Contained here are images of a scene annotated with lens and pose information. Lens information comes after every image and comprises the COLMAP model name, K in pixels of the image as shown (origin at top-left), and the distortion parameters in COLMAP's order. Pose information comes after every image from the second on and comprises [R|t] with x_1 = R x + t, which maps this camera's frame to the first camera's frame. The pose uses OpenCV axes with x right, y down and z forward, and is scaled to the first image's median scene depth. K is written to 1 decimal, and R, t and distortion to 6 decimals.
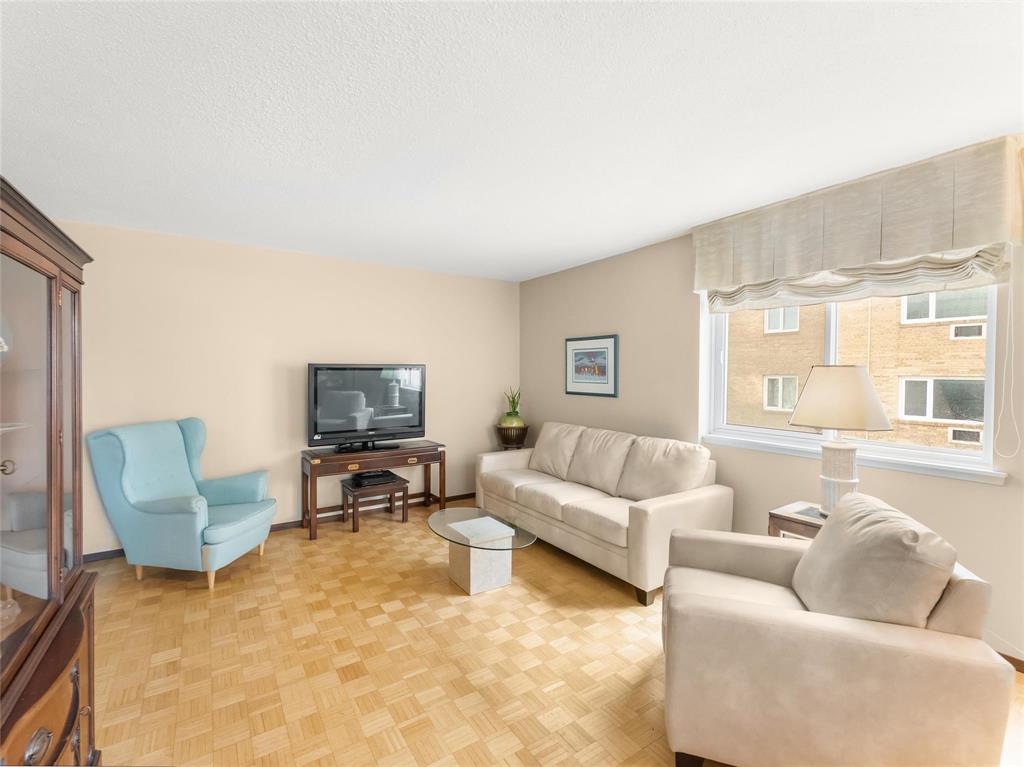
lens RADIAL K [[462.9, 0, 510.1], [0, 462.9, 376.6], [0, 0, 1]] dist [0.002153, 0.000049]
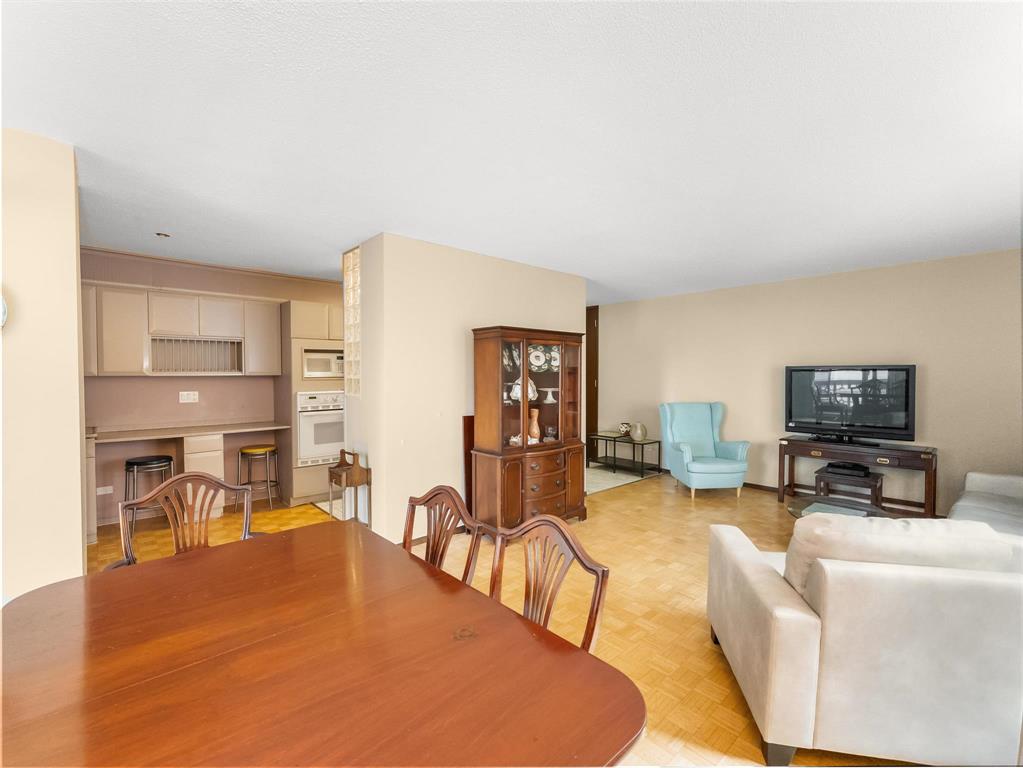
lens RADIAL K [[462.3, 0, 509.2], [0, 462.3, 379.1], [0, 0, 1]] dist [-0.004769, 0.000121]
pose [[0.154655, 0.008609, -0.987931, 0.682976], [-0.007835, 0.999941, 0.007487, 0.002526], [0.987937, 0.006583, 0.154714, 0.037462]]
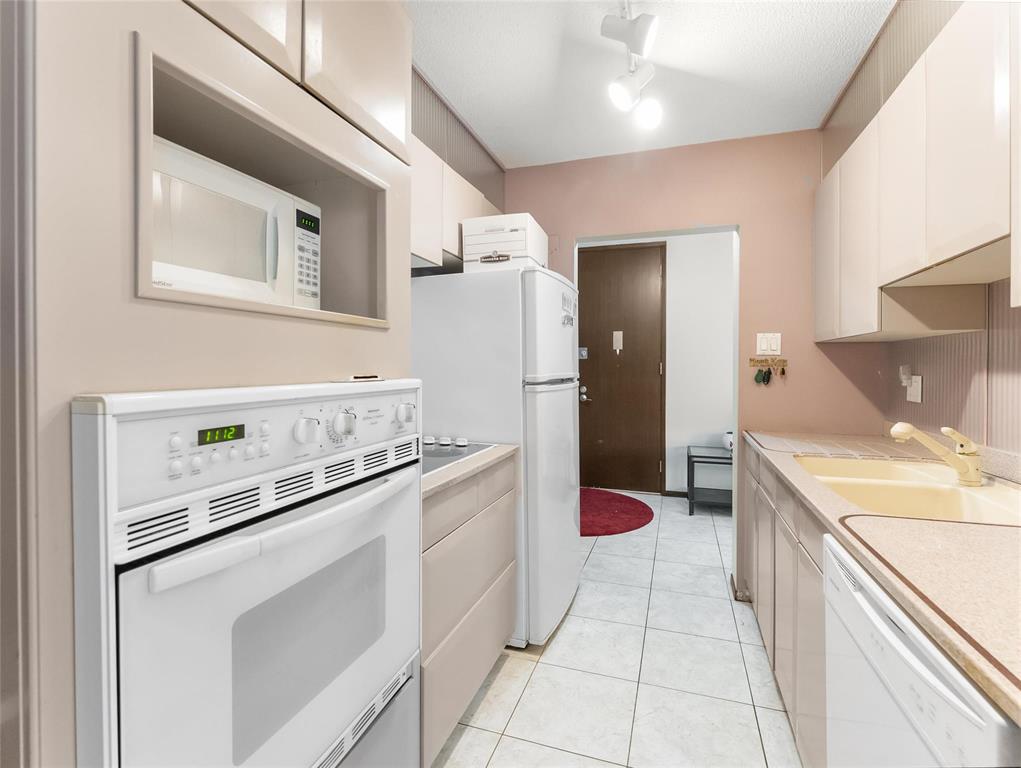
lens RADIAL K [[461.4, 0, 514.6], [0, 461.4, 370.4], [0, 0, 1]] dist [-0.004769, 0.000121]
pose [[0.612787, -0.001968, -0.790246, -0.347742], [-0.004009, 0.999976, -0.005599, 0.040529], [0.790238, 0.006599, 0.612765, -0.286096]]
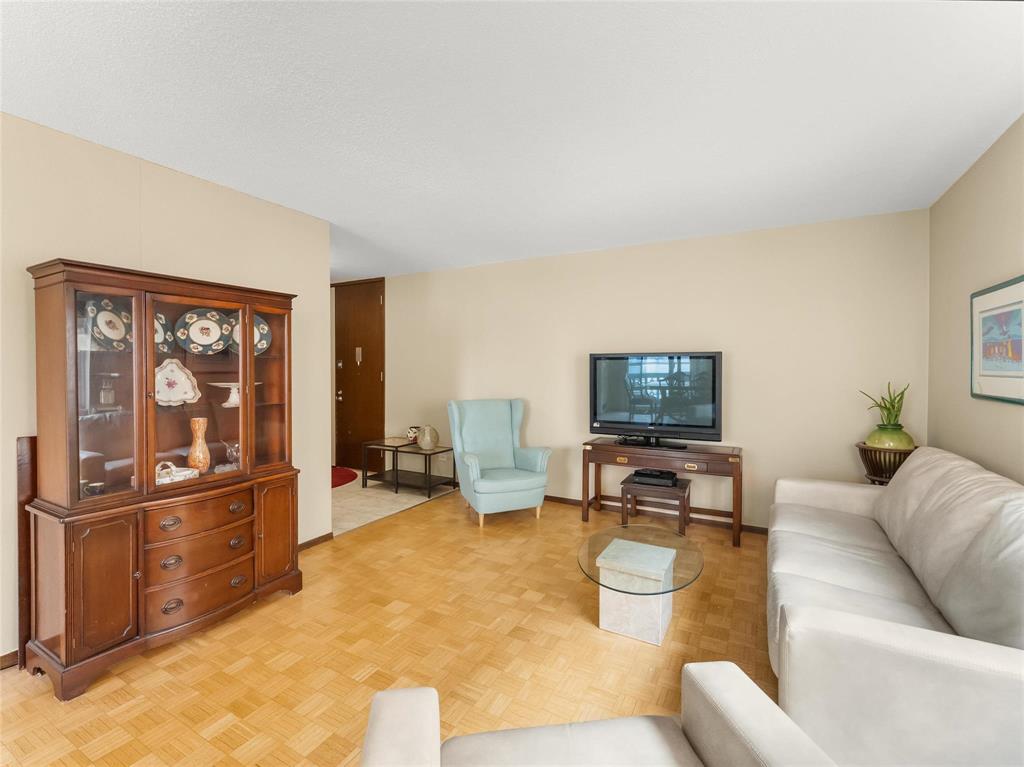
lens RADIAL K [[462.9, 0, 506.8], [0, 462.9, 367.3], [0, 0, 1]] dist [0.002153, 0.000049]
pose [[0.455128, -0.006229, -0.890404, 0.400827], [-0.006834, 0.999922, -0.010489, 0.013333], [0.890400, 0.010859, 0.455049, 0.332690]]
